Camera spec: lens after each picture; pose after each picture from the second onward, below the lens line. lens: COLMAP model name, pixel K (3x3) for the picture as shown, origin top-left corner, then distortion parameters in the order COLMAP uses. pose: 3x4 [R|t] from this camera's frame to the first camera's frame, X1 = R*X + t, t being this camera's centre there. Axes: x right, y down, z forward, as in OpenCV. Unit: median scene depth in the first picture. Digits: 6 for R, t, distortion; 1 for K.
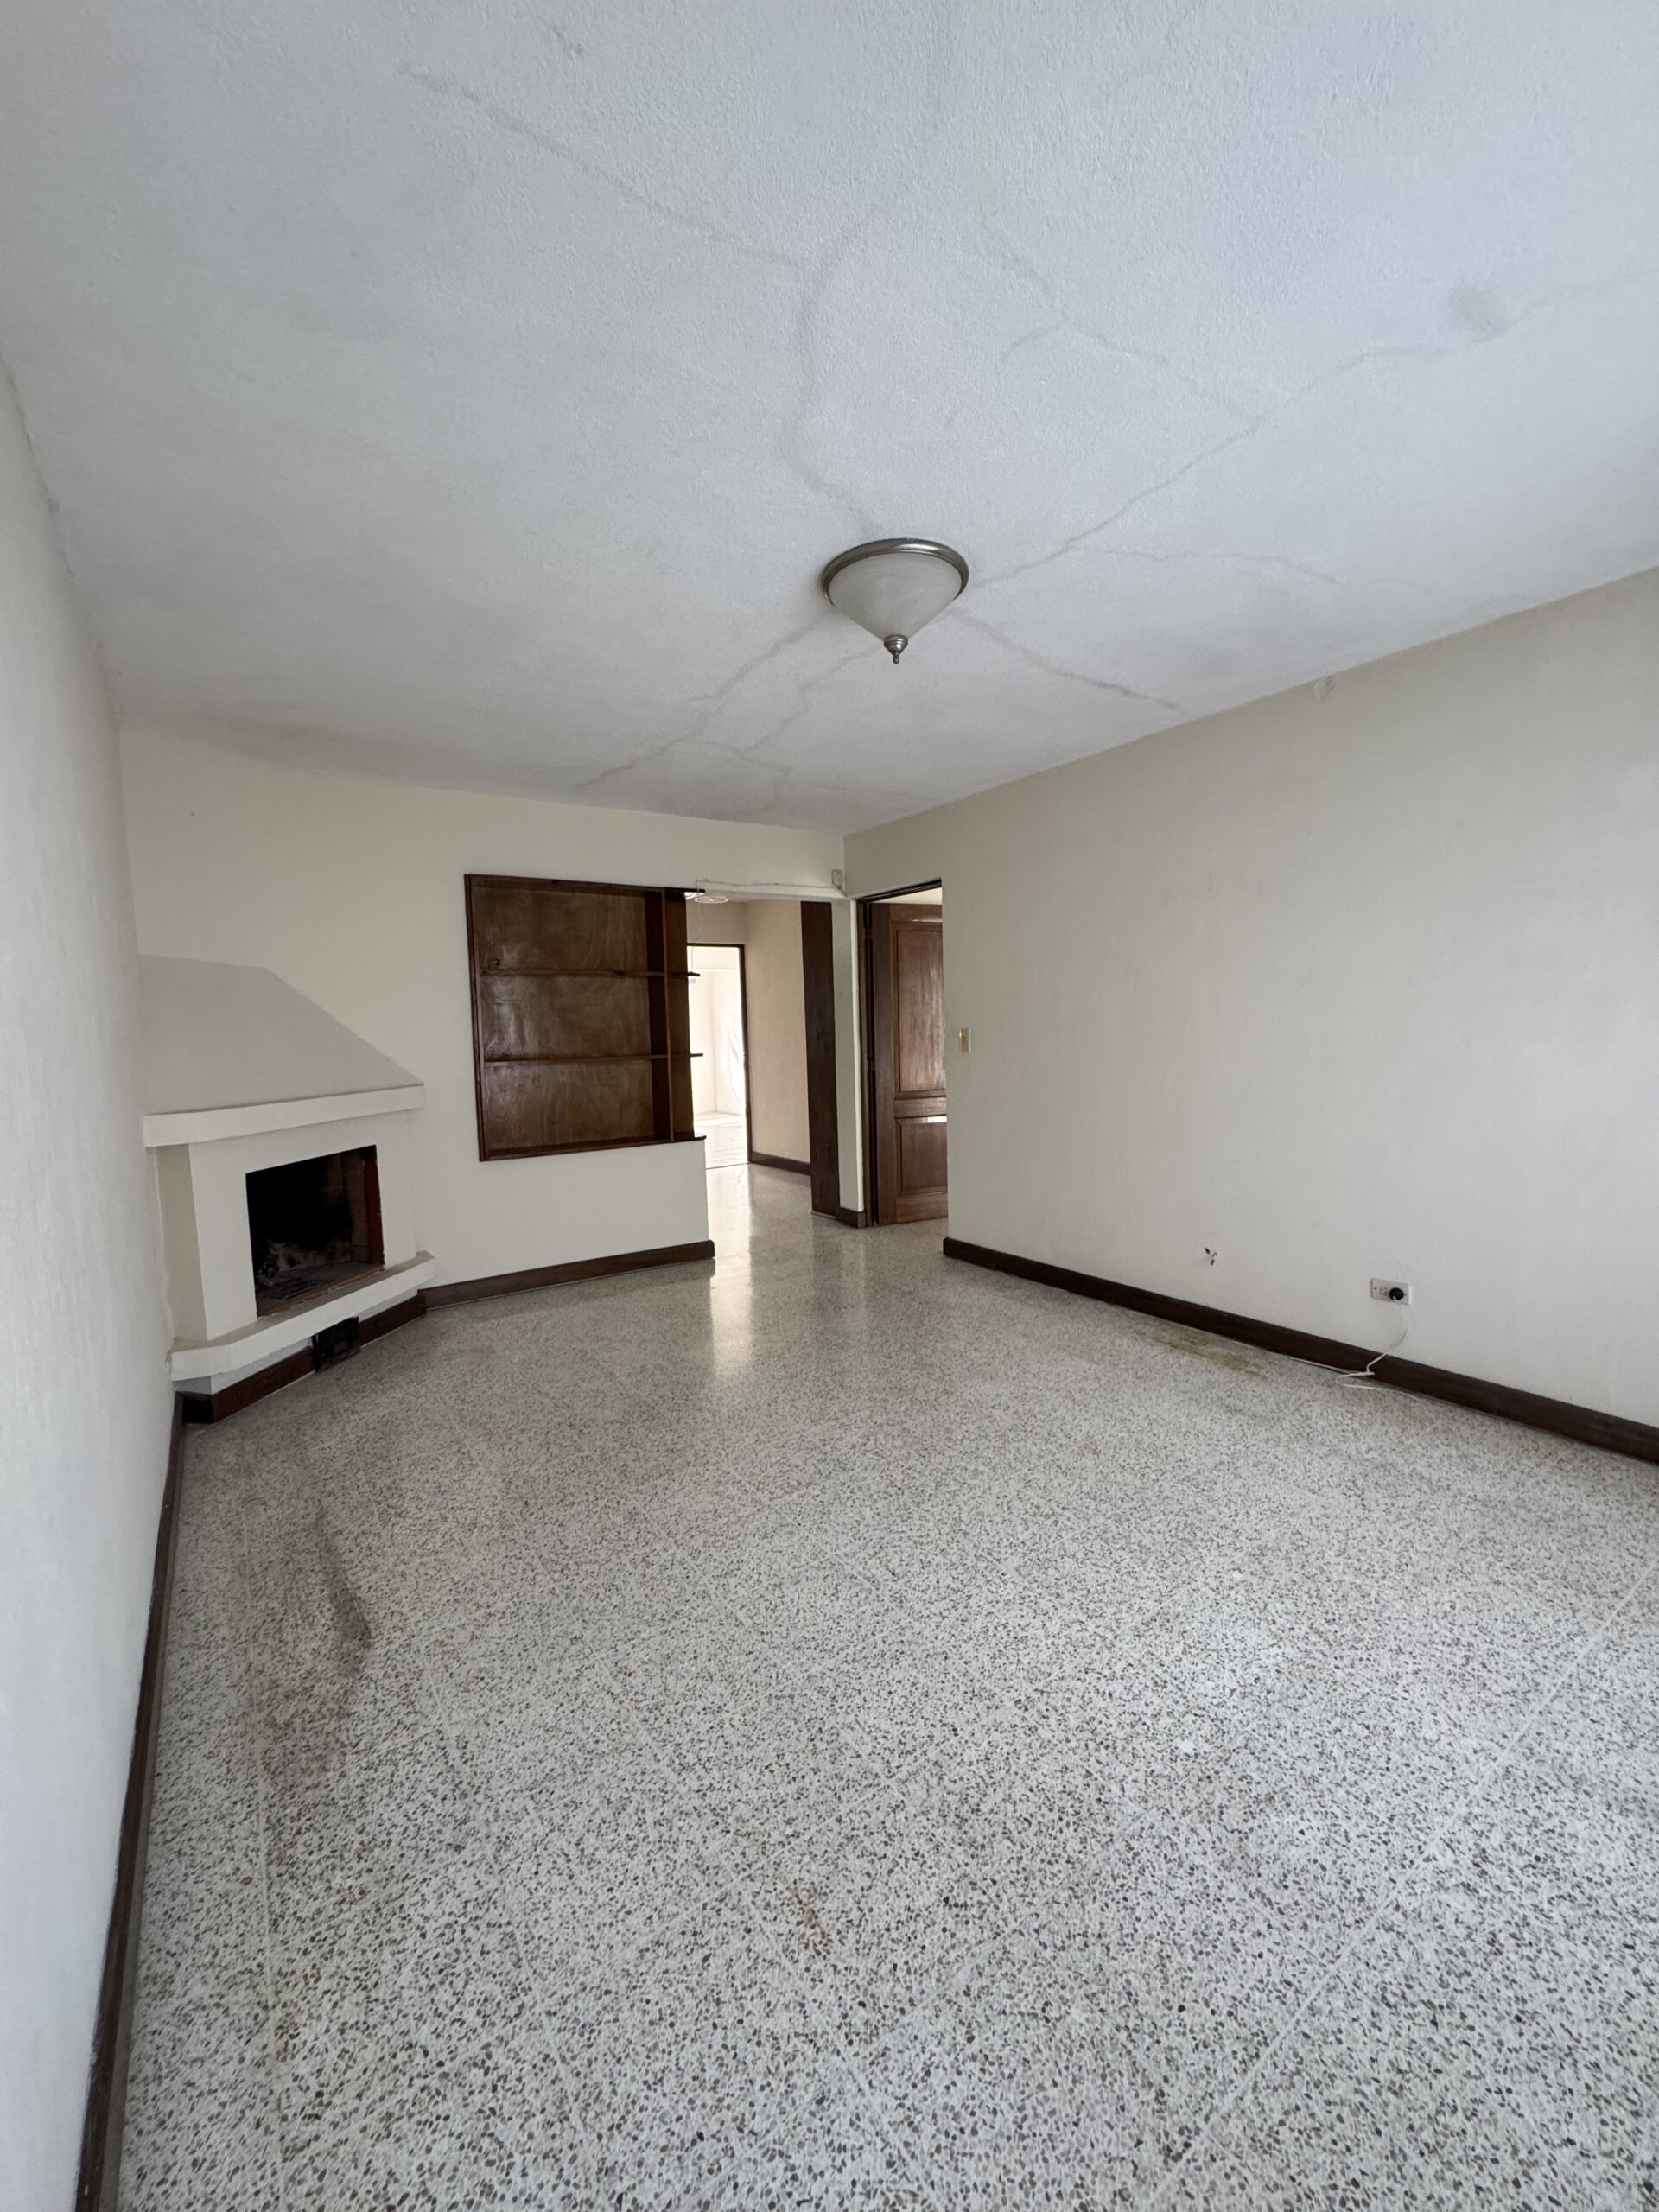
lens RADIAL K [[882.9, 0, 826.2], [0, 882.9, 1102.9], [0, 0, 1]] dist [-0.001141, -0.000317]
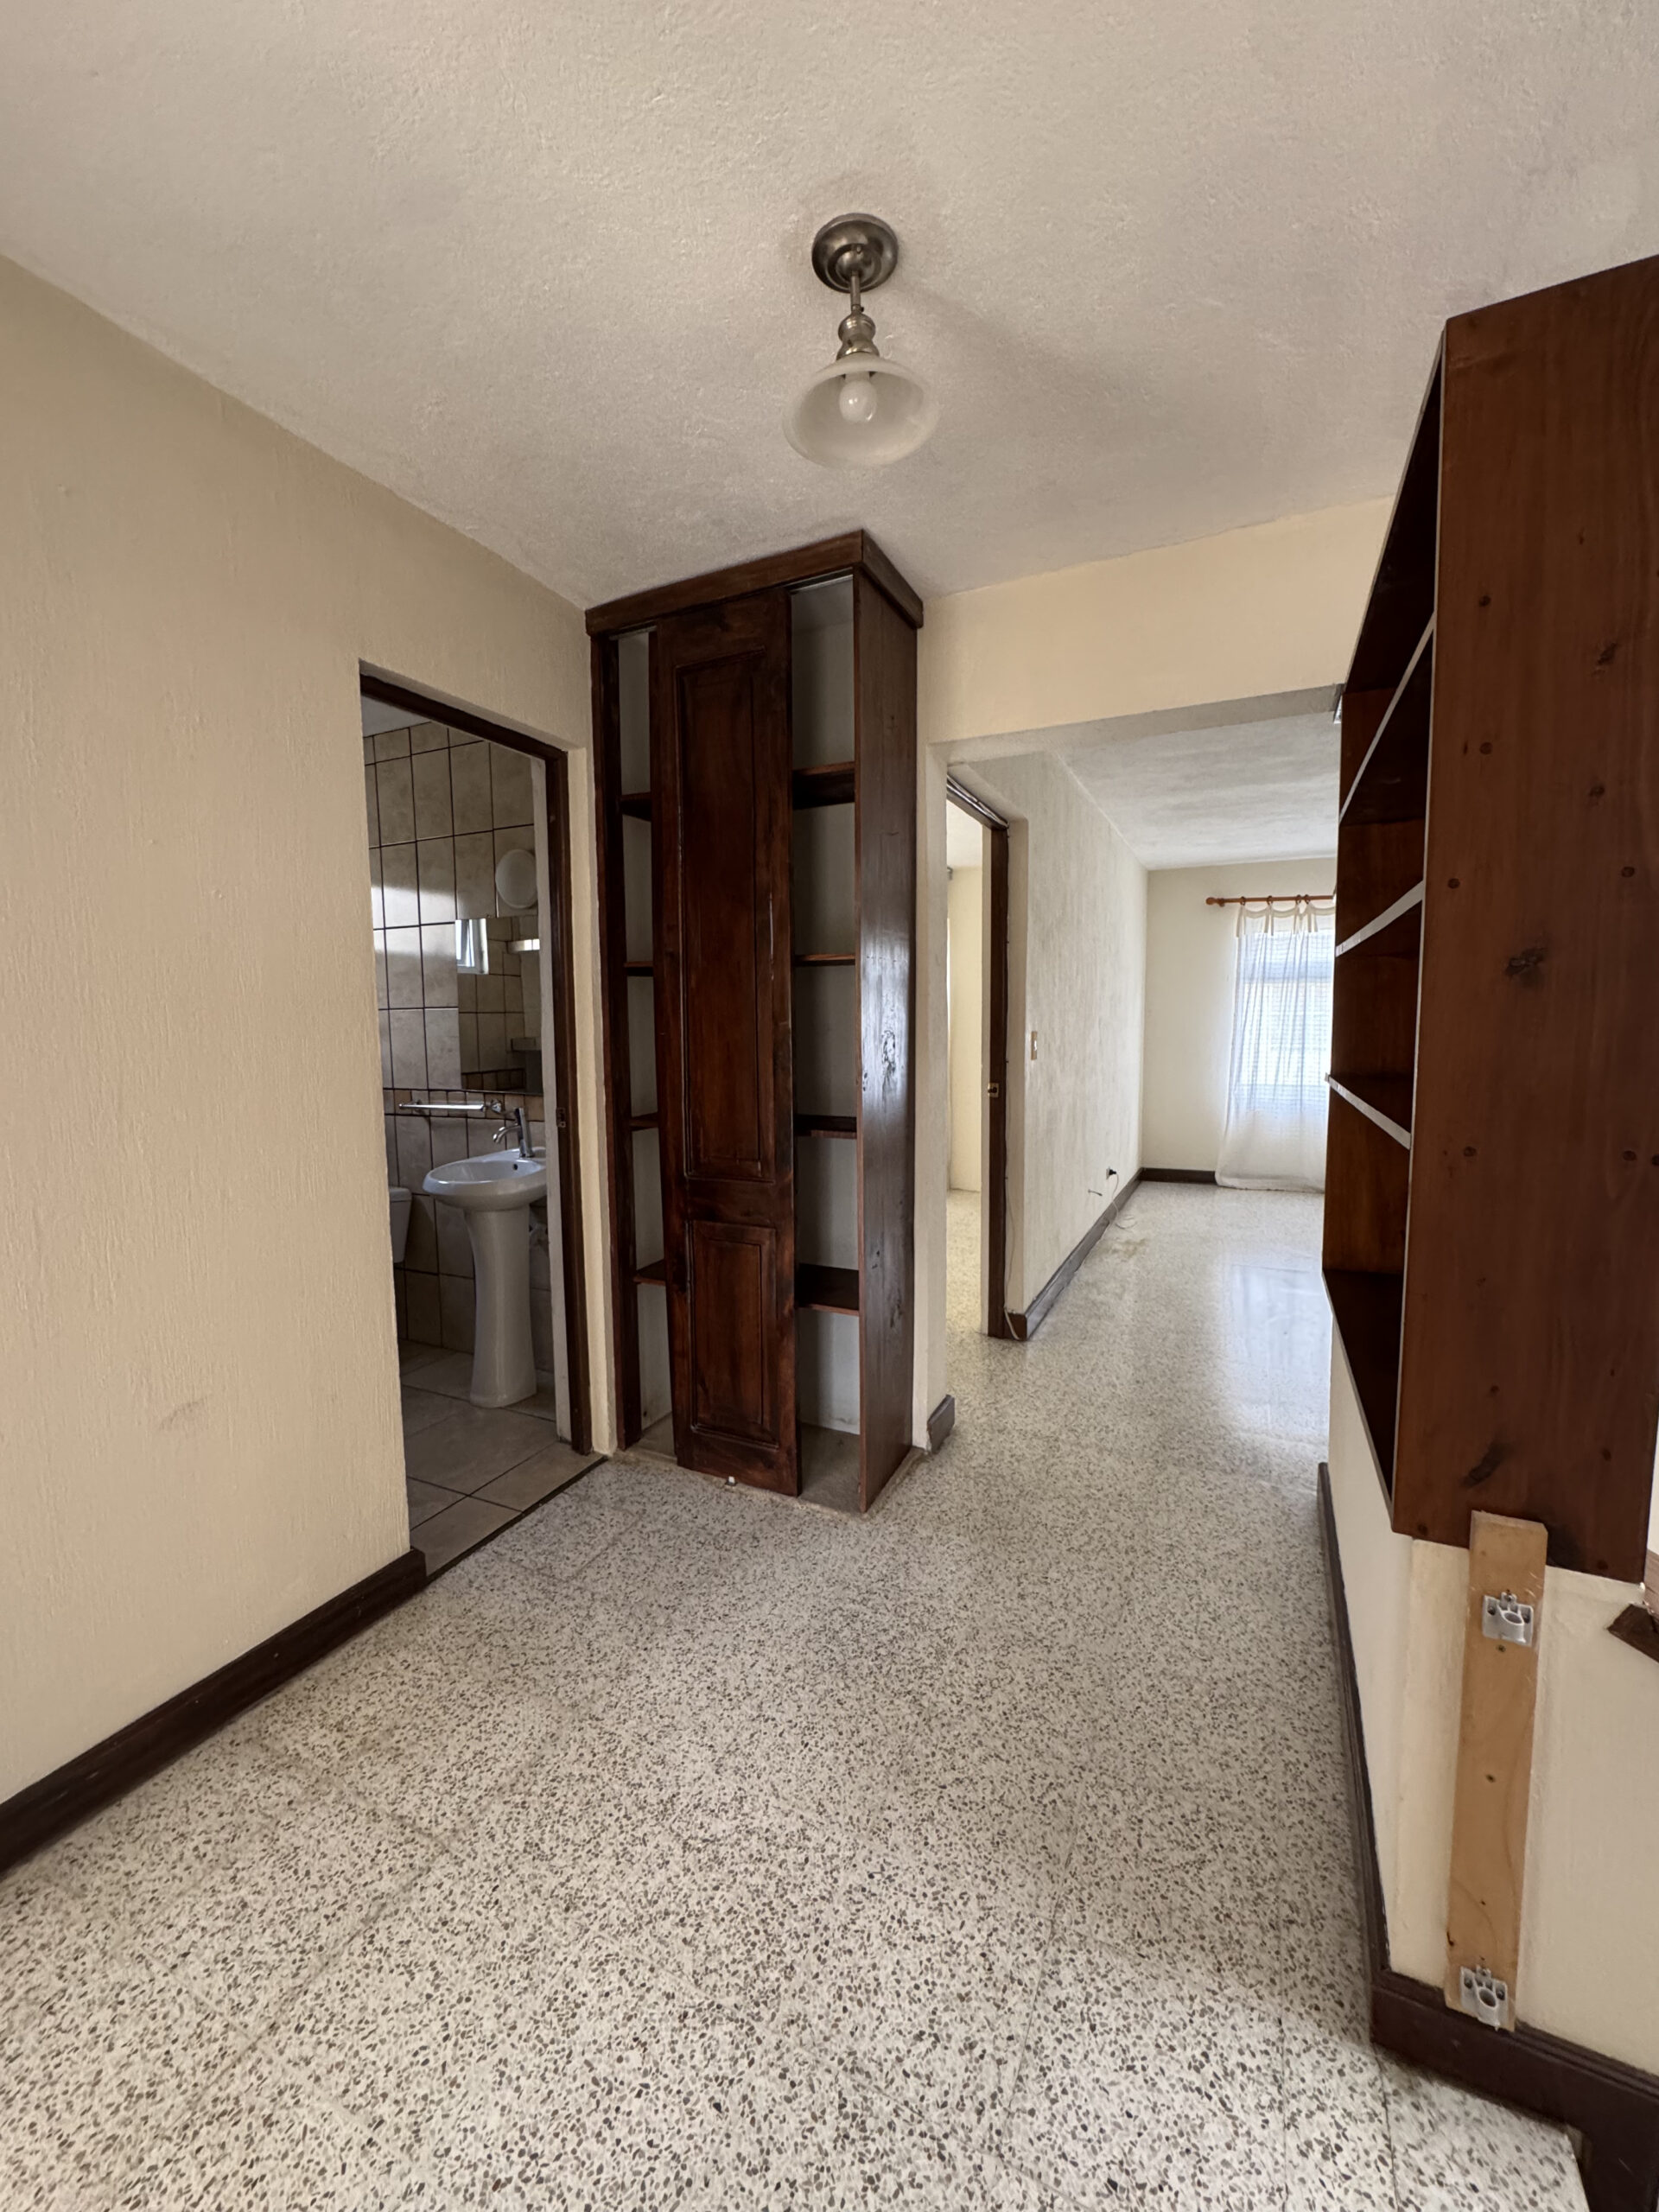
lens RADIAL K [[882.9, 0, 827.9], [0, 882.9, 1104.1], [0, 0, 1]] dist [-0.001141, -0.000317]
pose [[-0.497222, -0.043484, 0.866533, -0.709692], [0.103737, 0.988599, 0.109134, -0.204147], [-0.861399, 0.144155, -0.487042, 2.546683]]
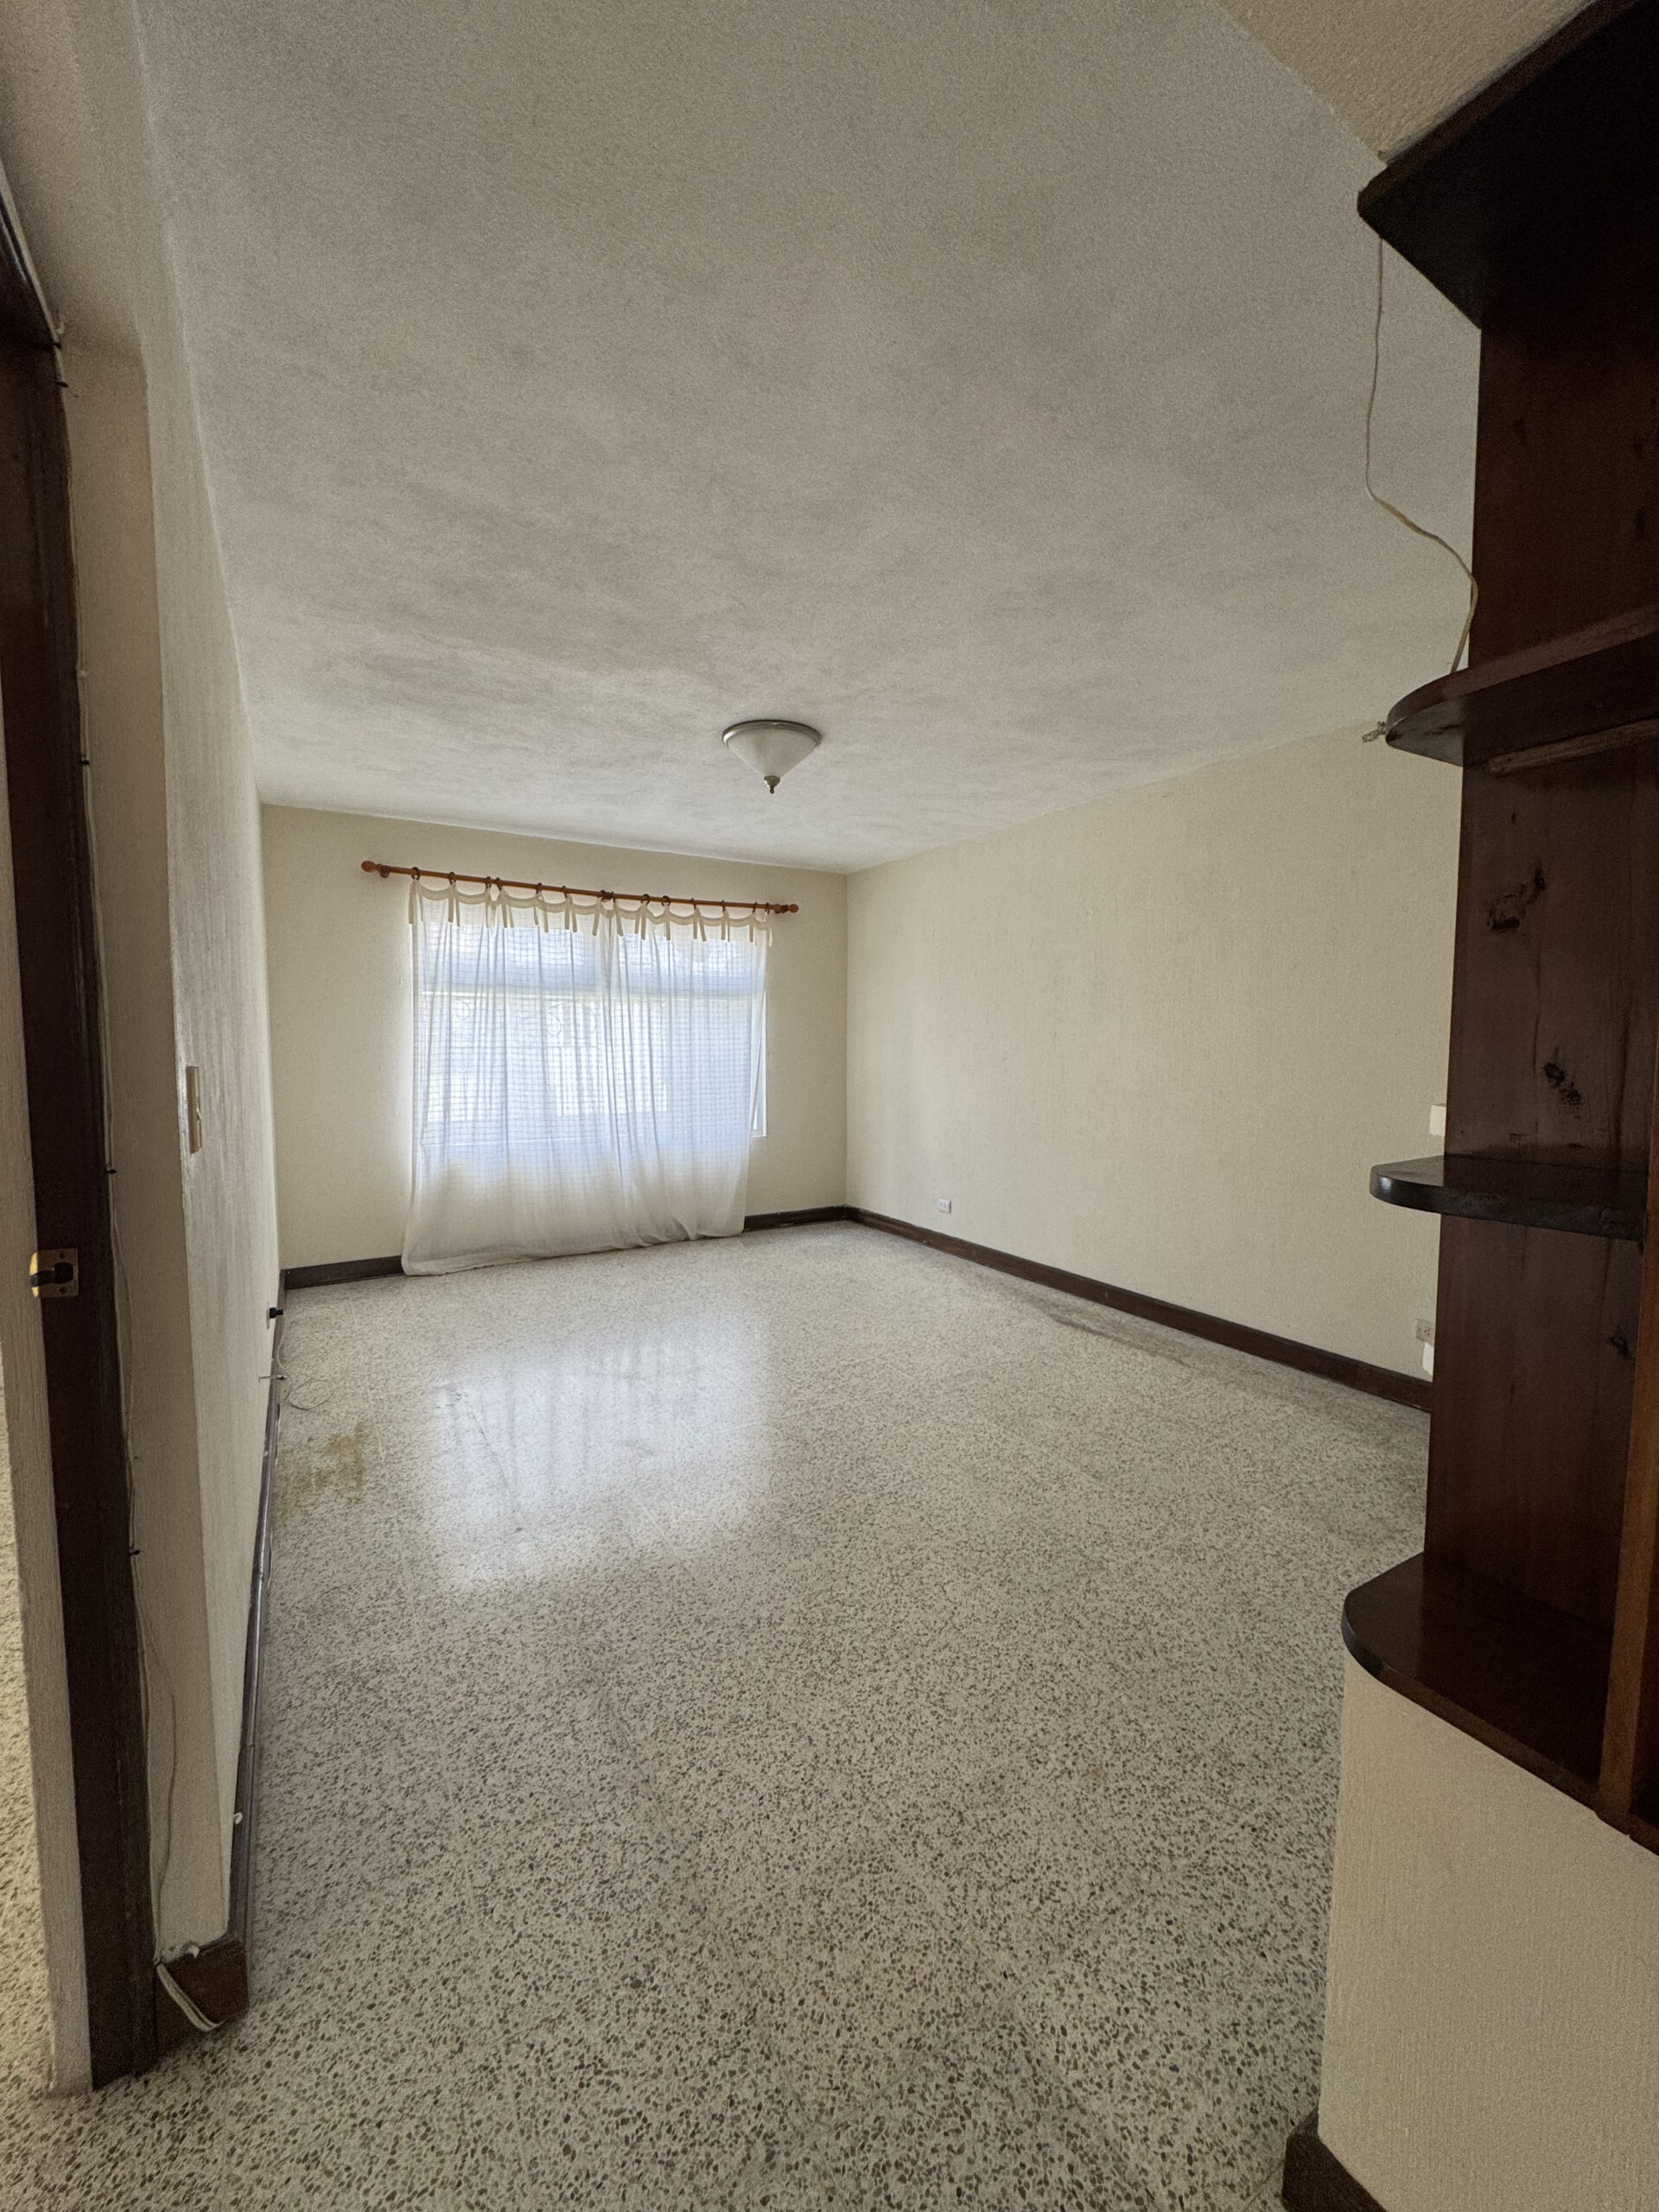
lens RADIAL K [[882.9, 0, 836.7], [0, 882.9, 1106.5], [0, 0, 1]] dist [-0.001141, -0.000317]
pose [[-0.998201, 0.024904, 0.054537, -0.079215], [0.033494, 0.986097, 0.162758, -0.177653], [-0.049726, 0.164292, -0.985158, 2.057065]]
